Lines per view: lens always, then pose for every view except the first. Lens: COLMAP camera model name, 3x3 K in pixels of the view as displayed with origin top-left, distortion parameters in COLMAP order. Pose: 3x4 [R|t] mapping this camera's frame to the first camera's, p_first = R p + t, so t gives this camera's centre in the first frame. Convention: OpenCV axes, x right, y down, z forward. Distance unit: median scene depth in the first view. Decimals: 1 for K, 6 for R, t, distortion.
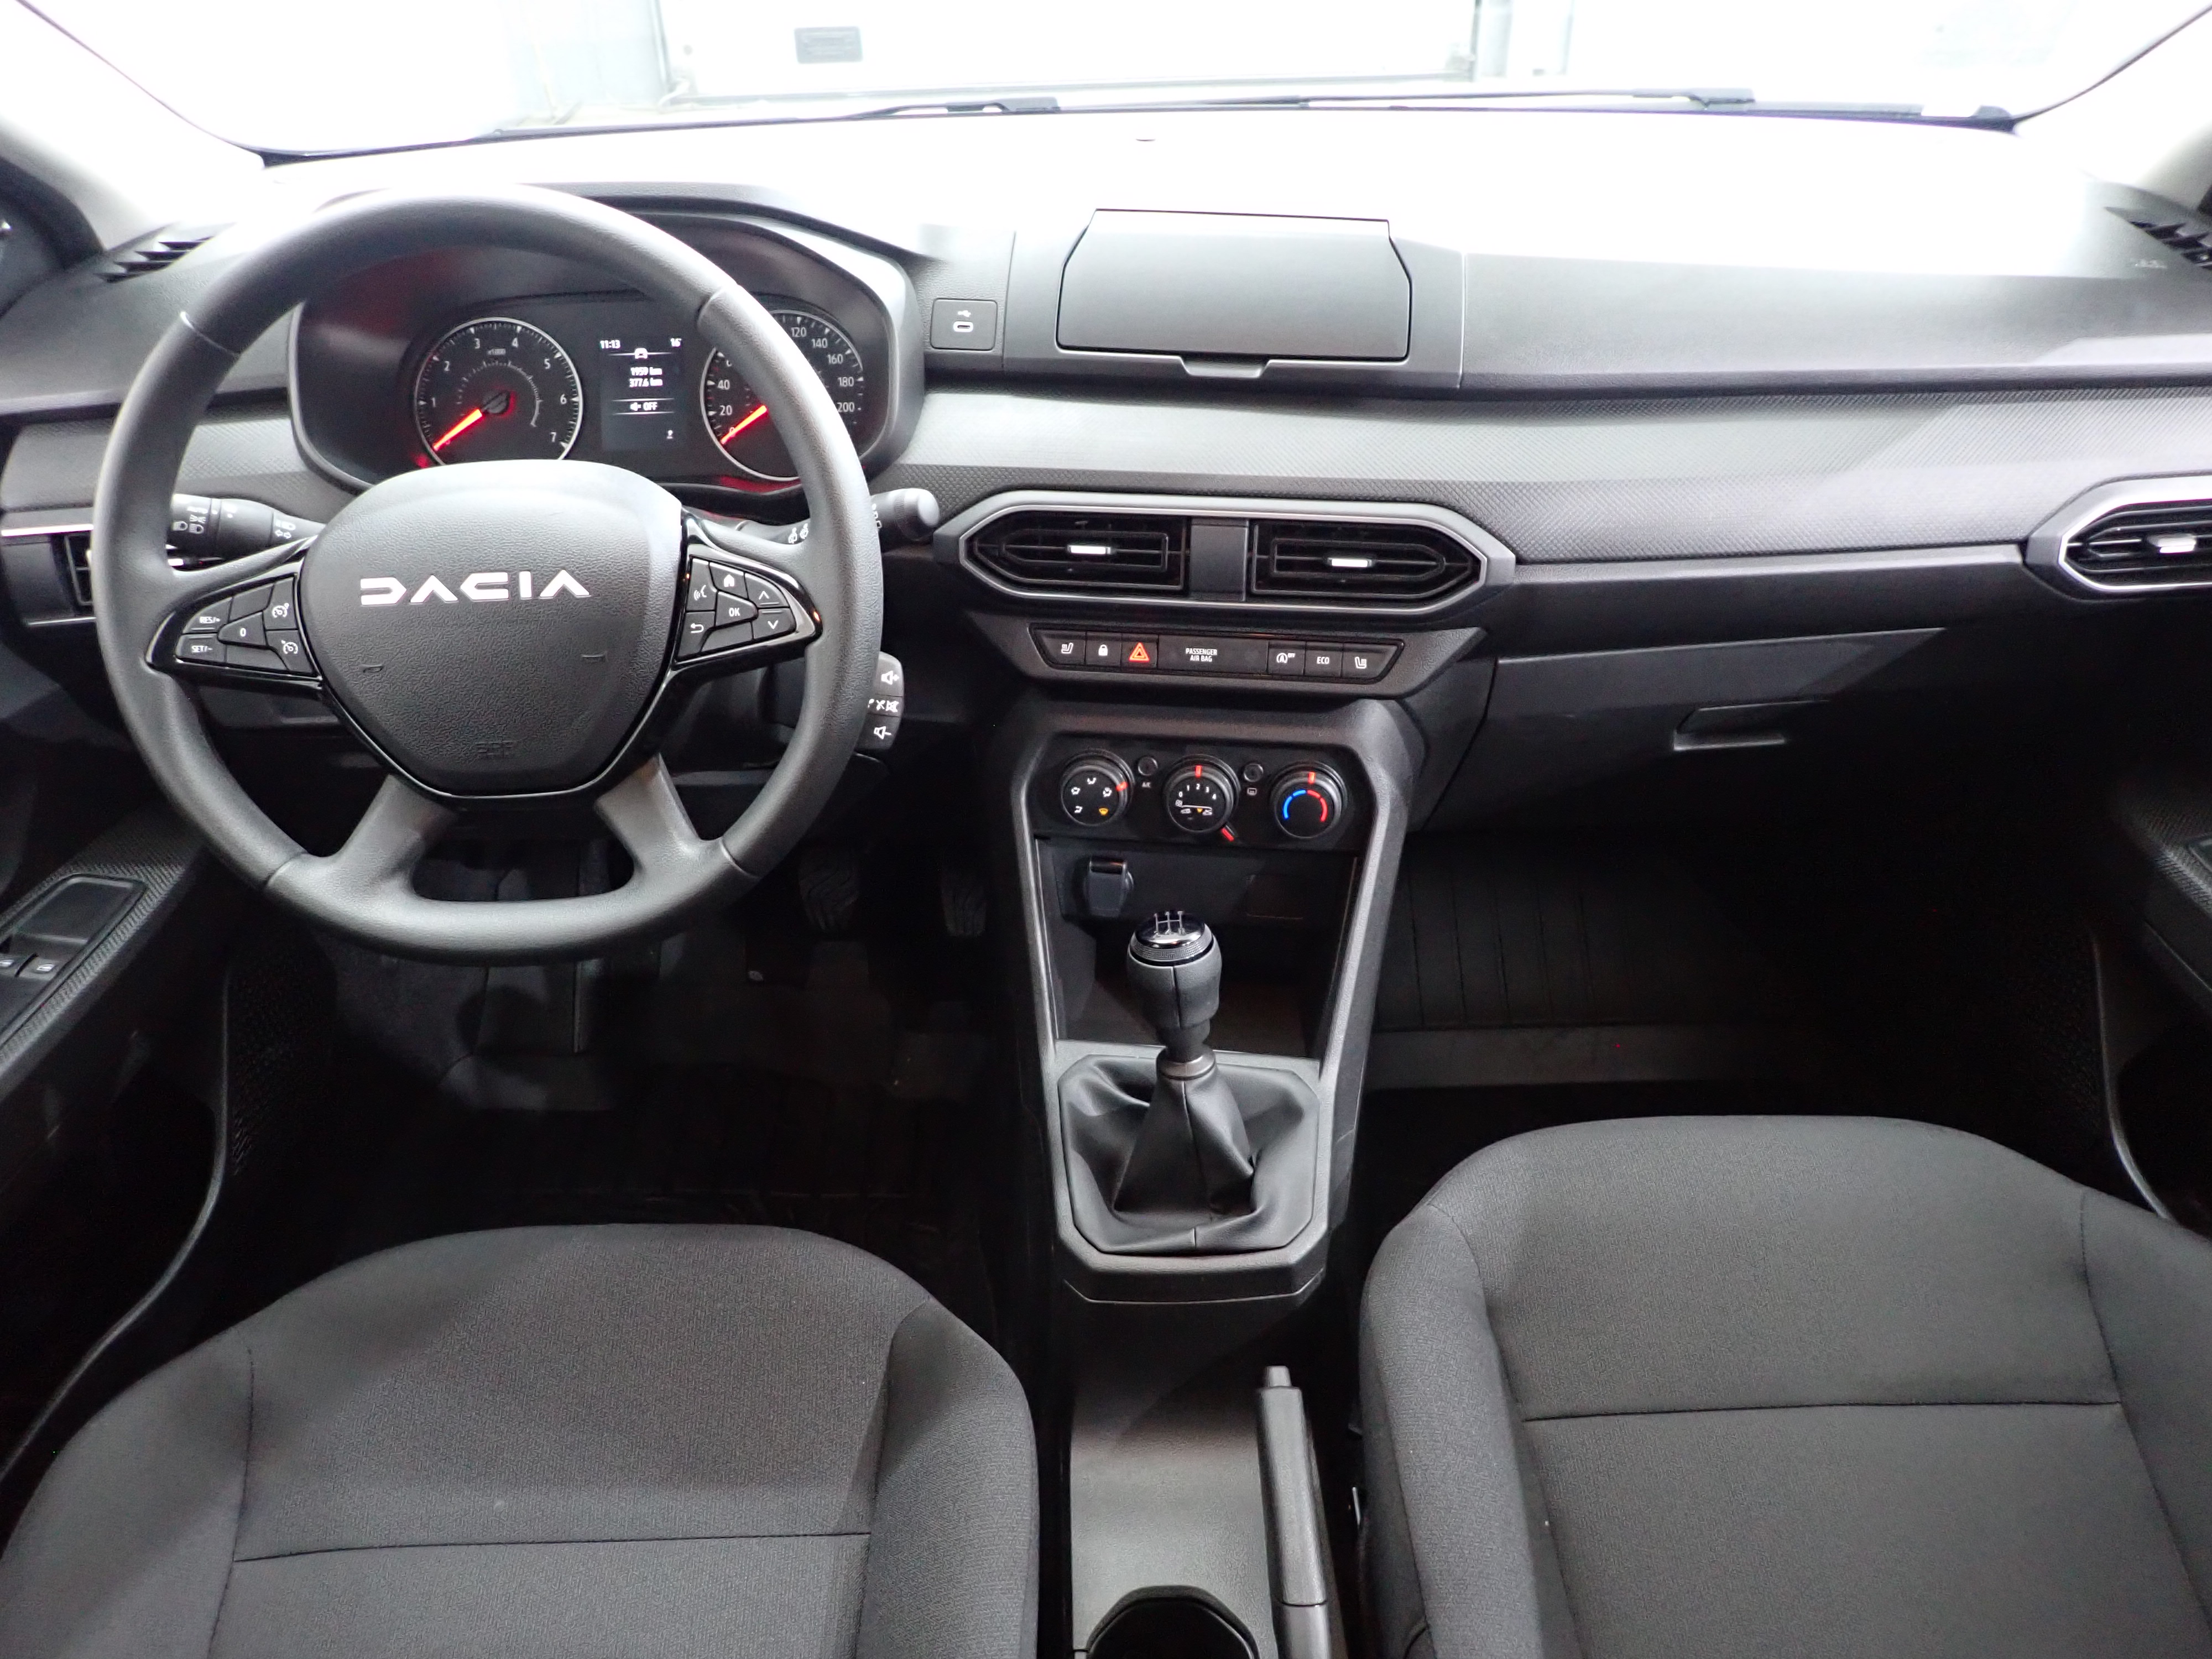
lens RADIAL K [[1625.2, 0, 1102.1], [0, 1625.2, 843.2], [0, 0, 1]] dist [0.002054, -0.009501]
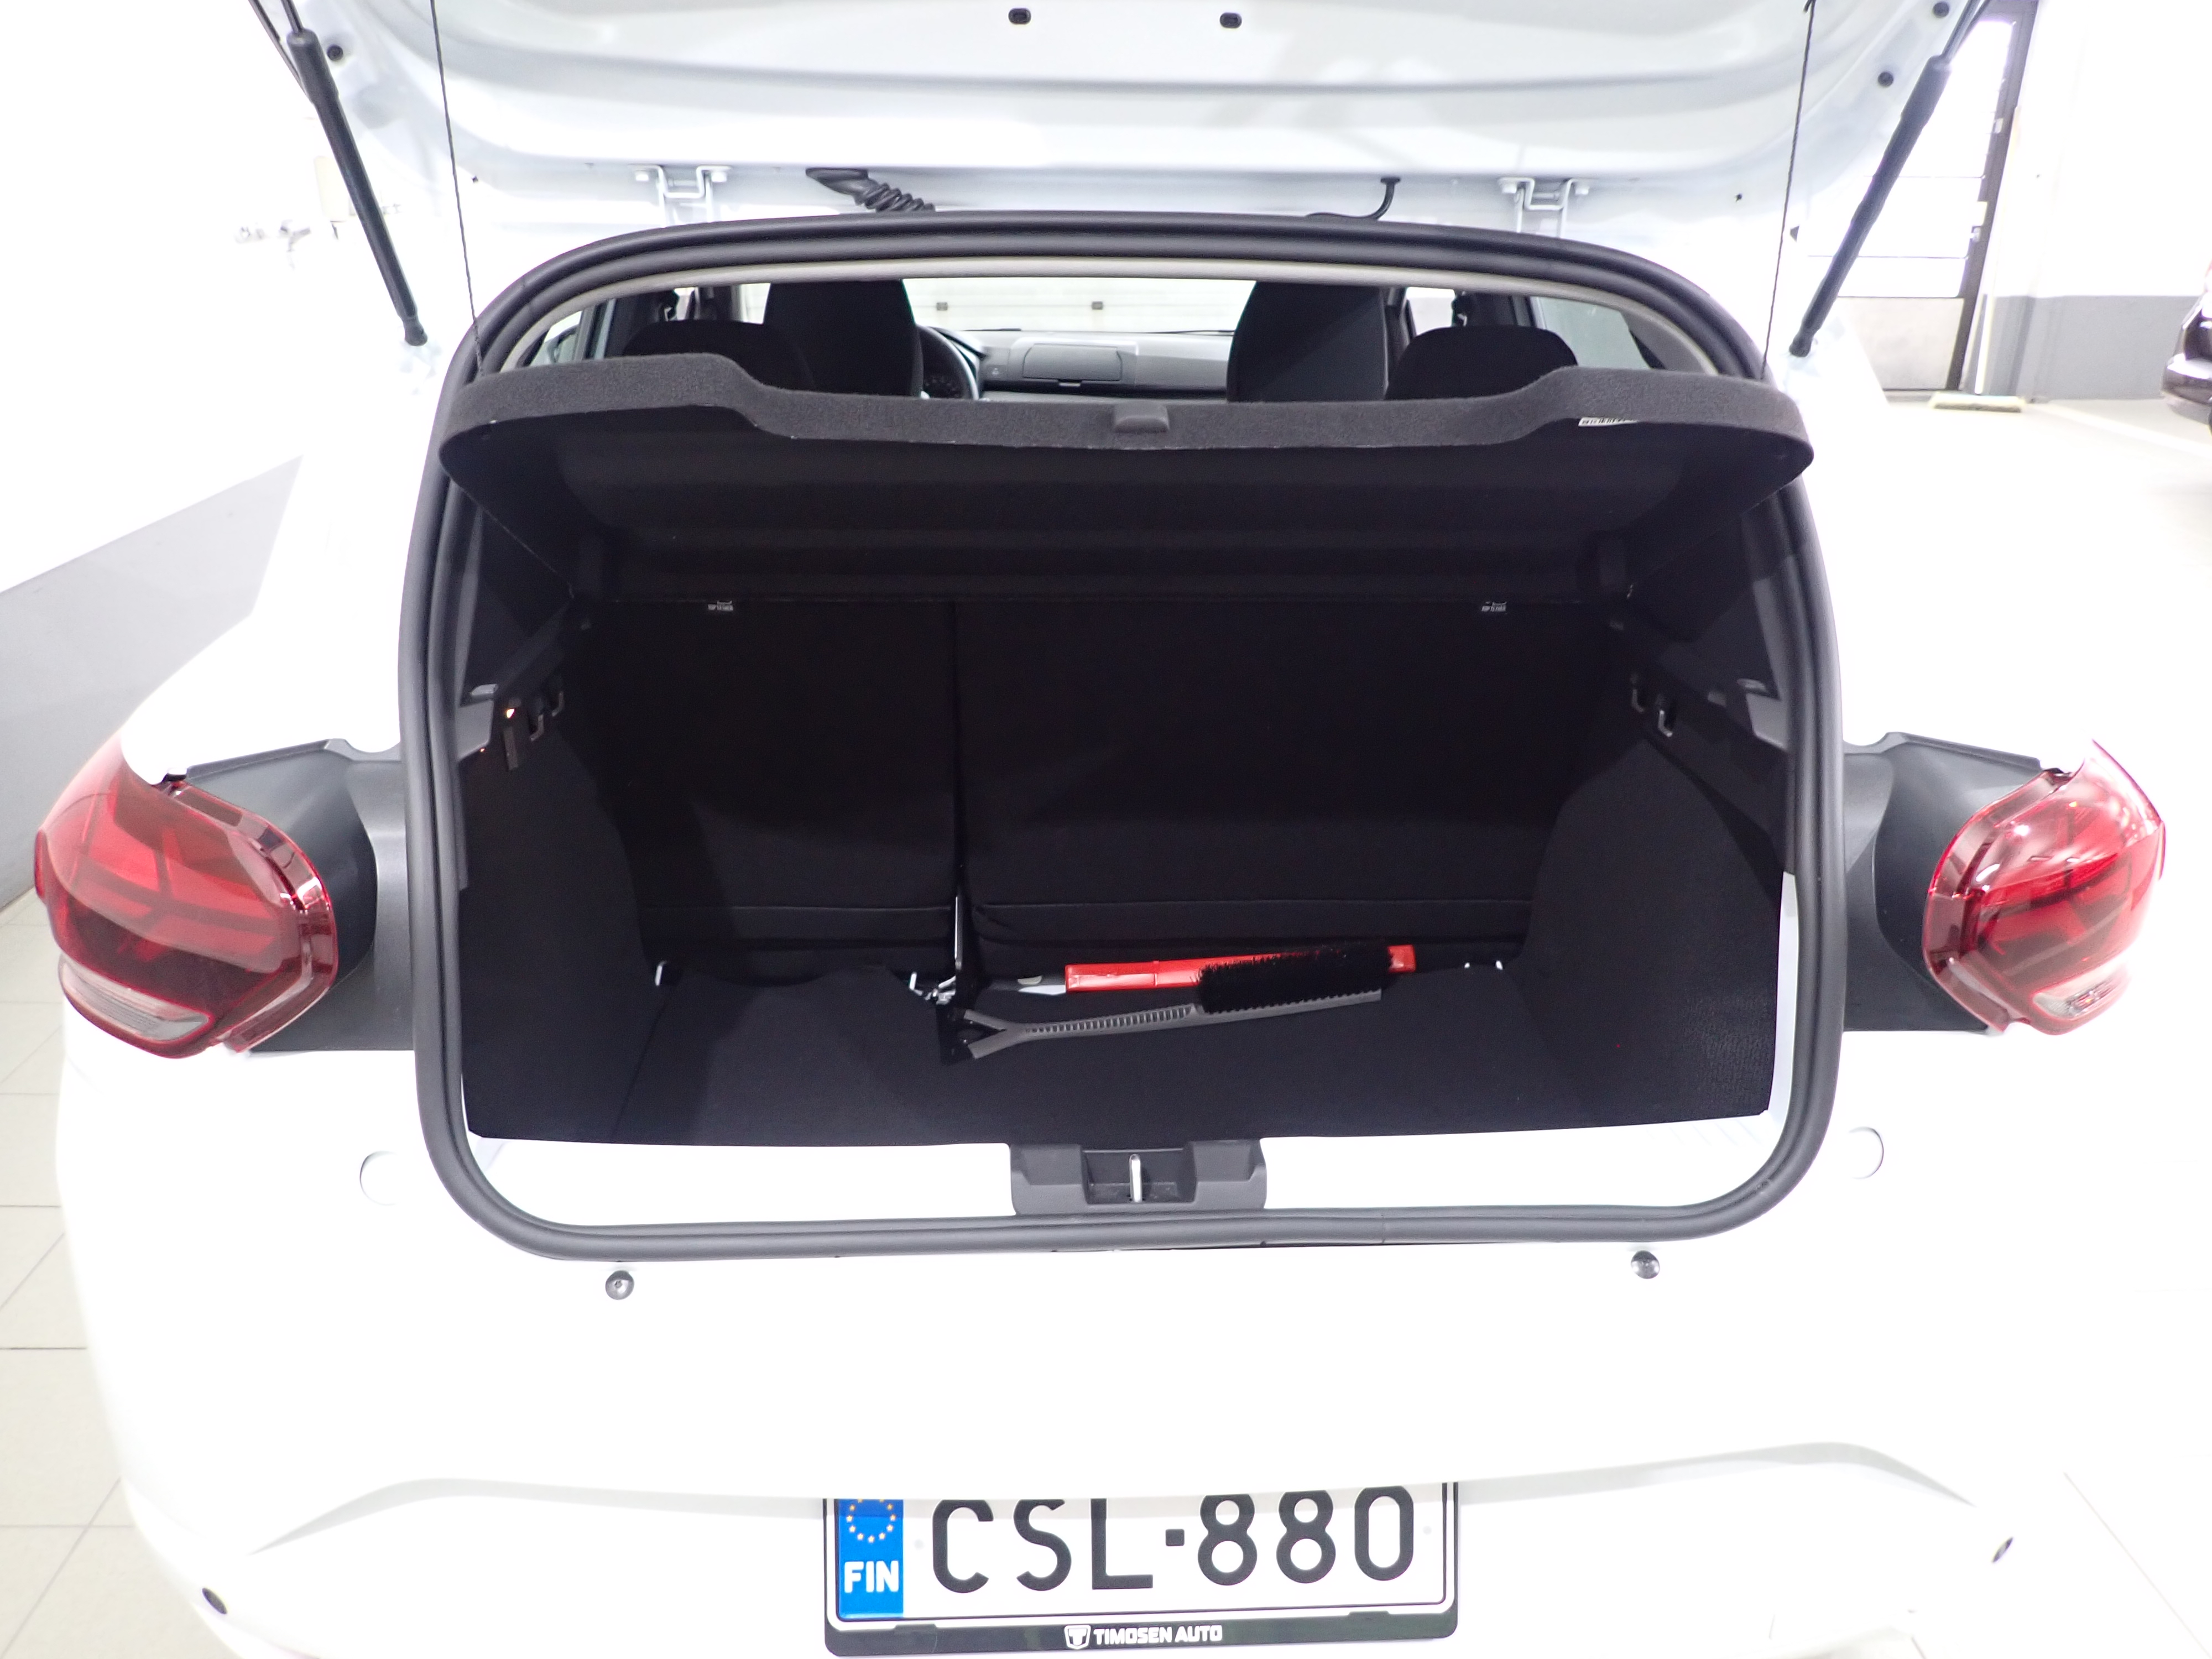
lens RADIAL K [[1625.2, 0, 1102.1], [0, 1625.2, 843.2], [0, 0, 1]] dist [0.002054, -0.009501]
pose [[0.999225, 0.011435, 0.037656, 0.024002], [-0.003307, 0.977865, -0.209209, 1.430257], [-0.039215, 0.208922, 0.977146, -2.255821]]
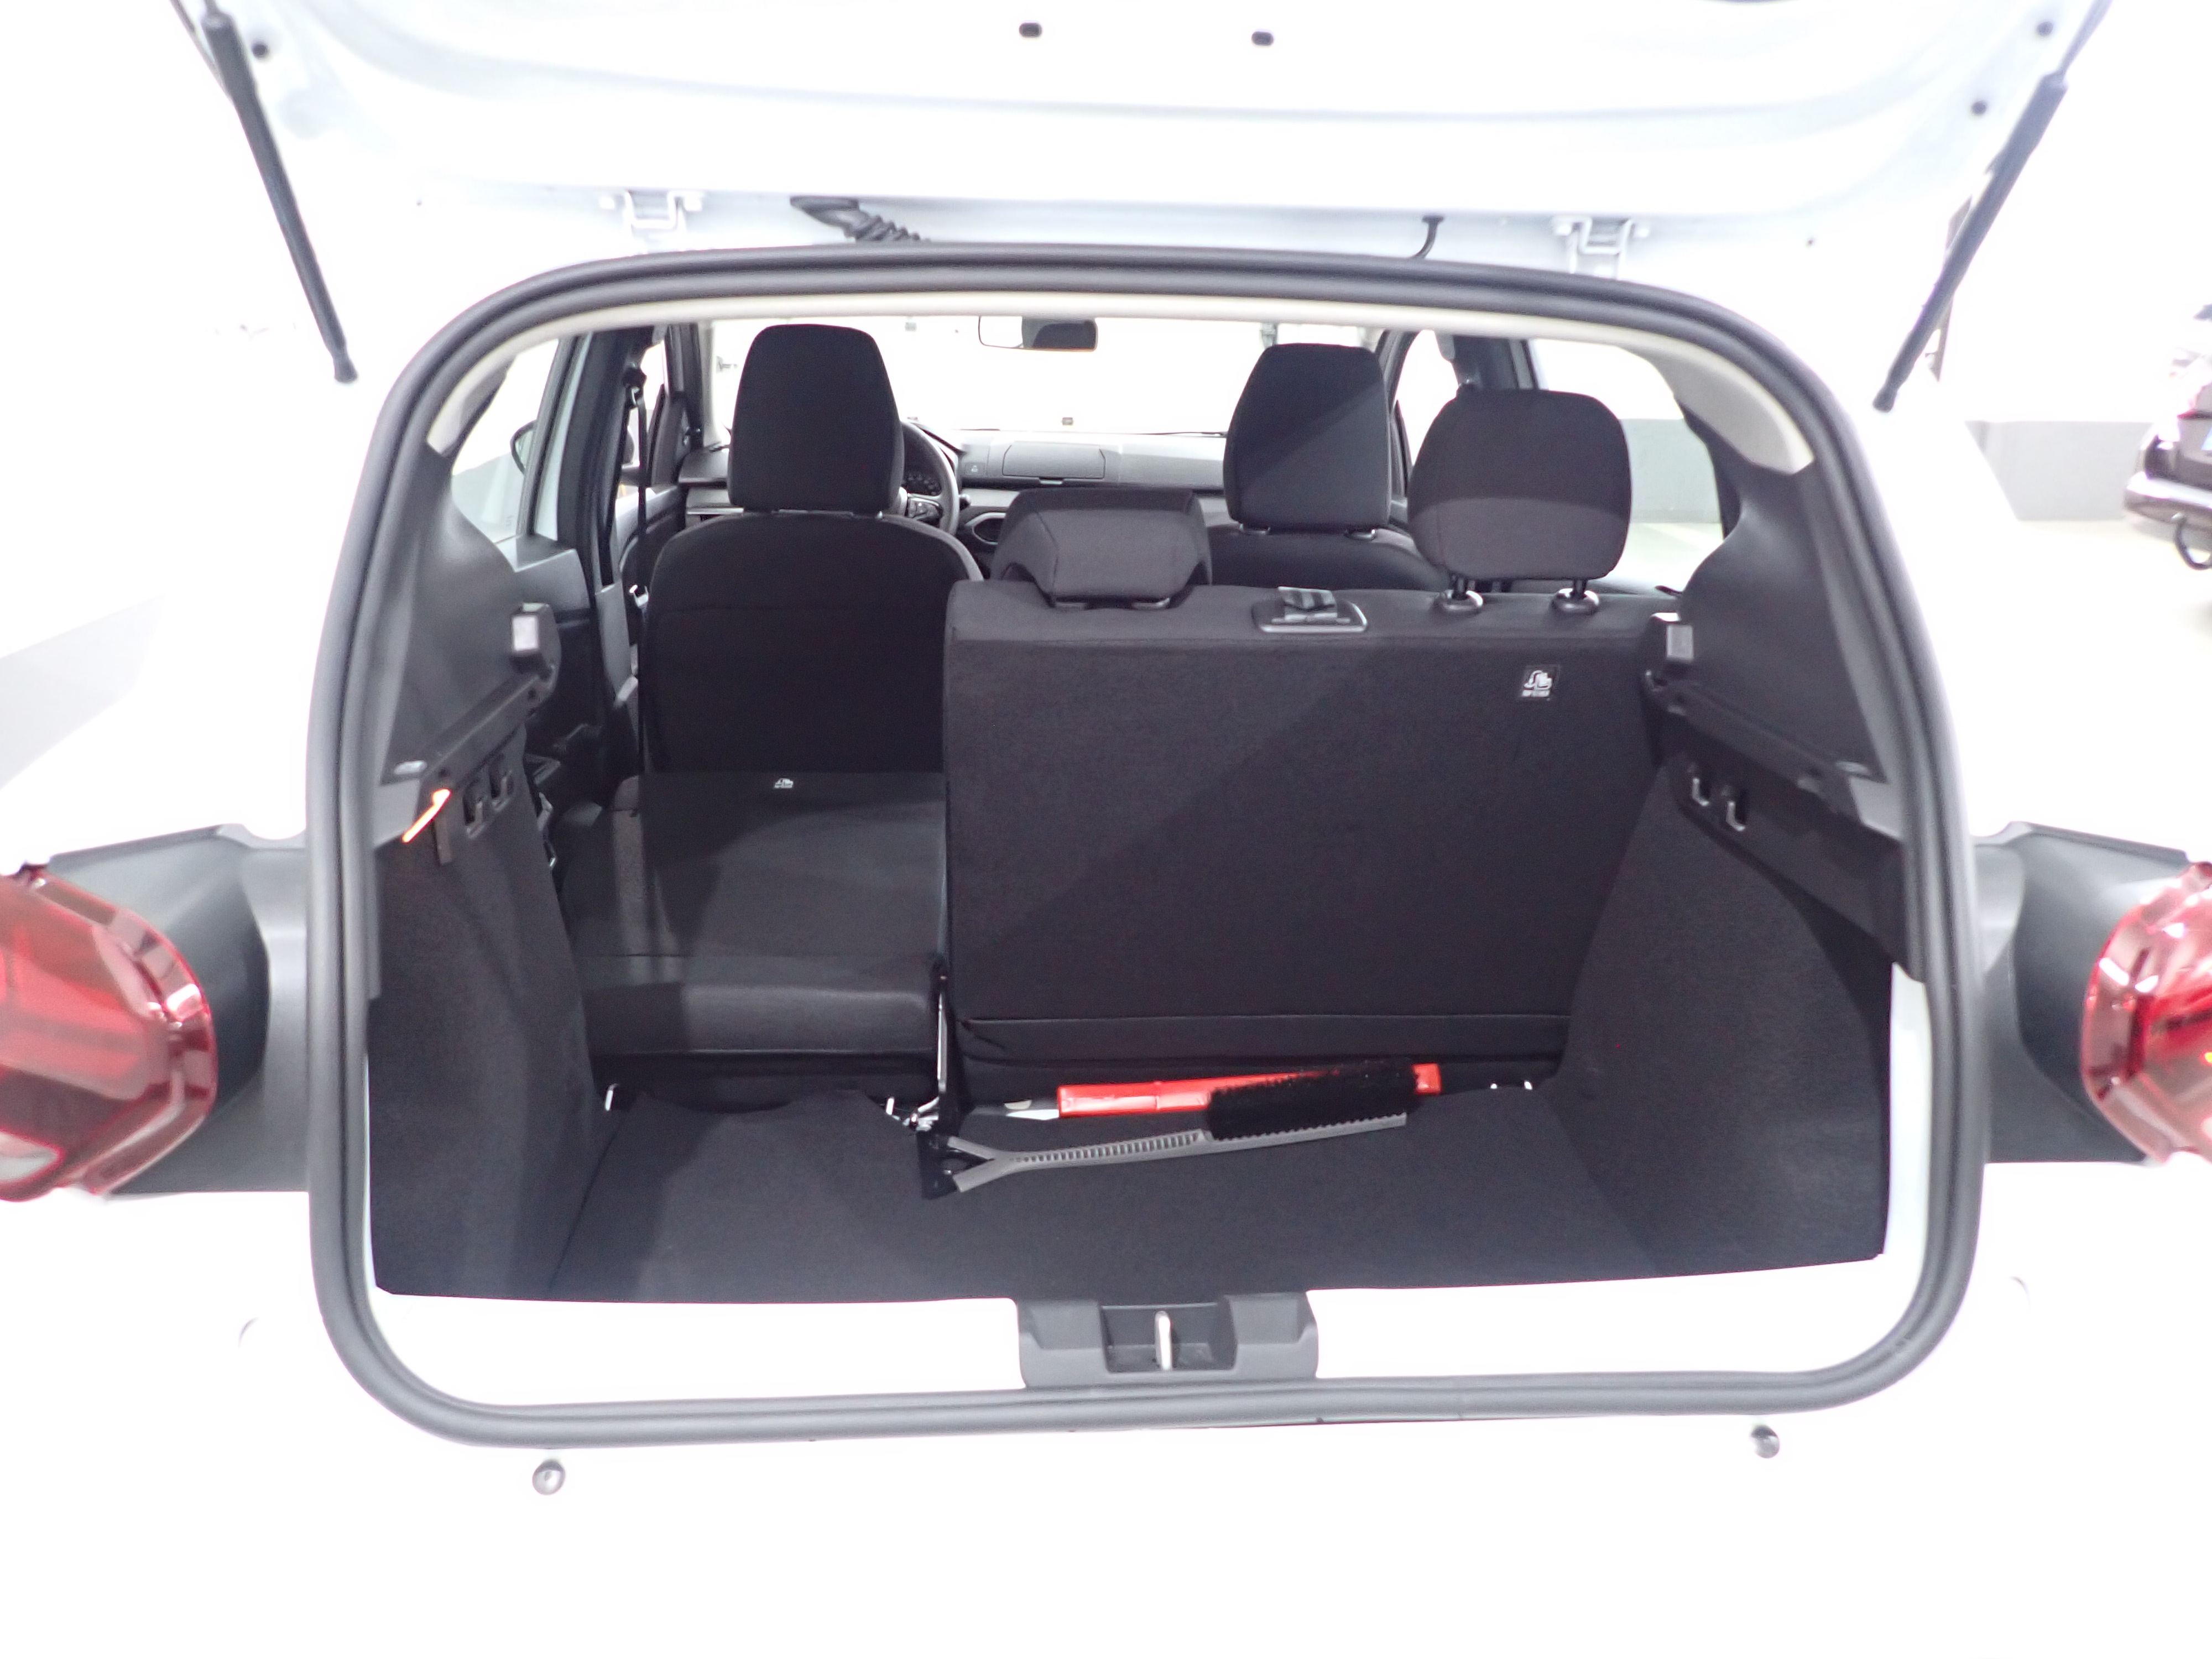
lens RADIAL K [[1625.2, 0, 1102.1], [0, 1625.2, 843.2], [0, 0, 1]] dist [0.002054, -0.009501]
pose [[0.998103, 0.015728, 0.059529, -0.009922], [0.001558, 0.960064, -0.279776, 1.405185], [-0.061552, 0.279337, 0.958218, -2.085093]]
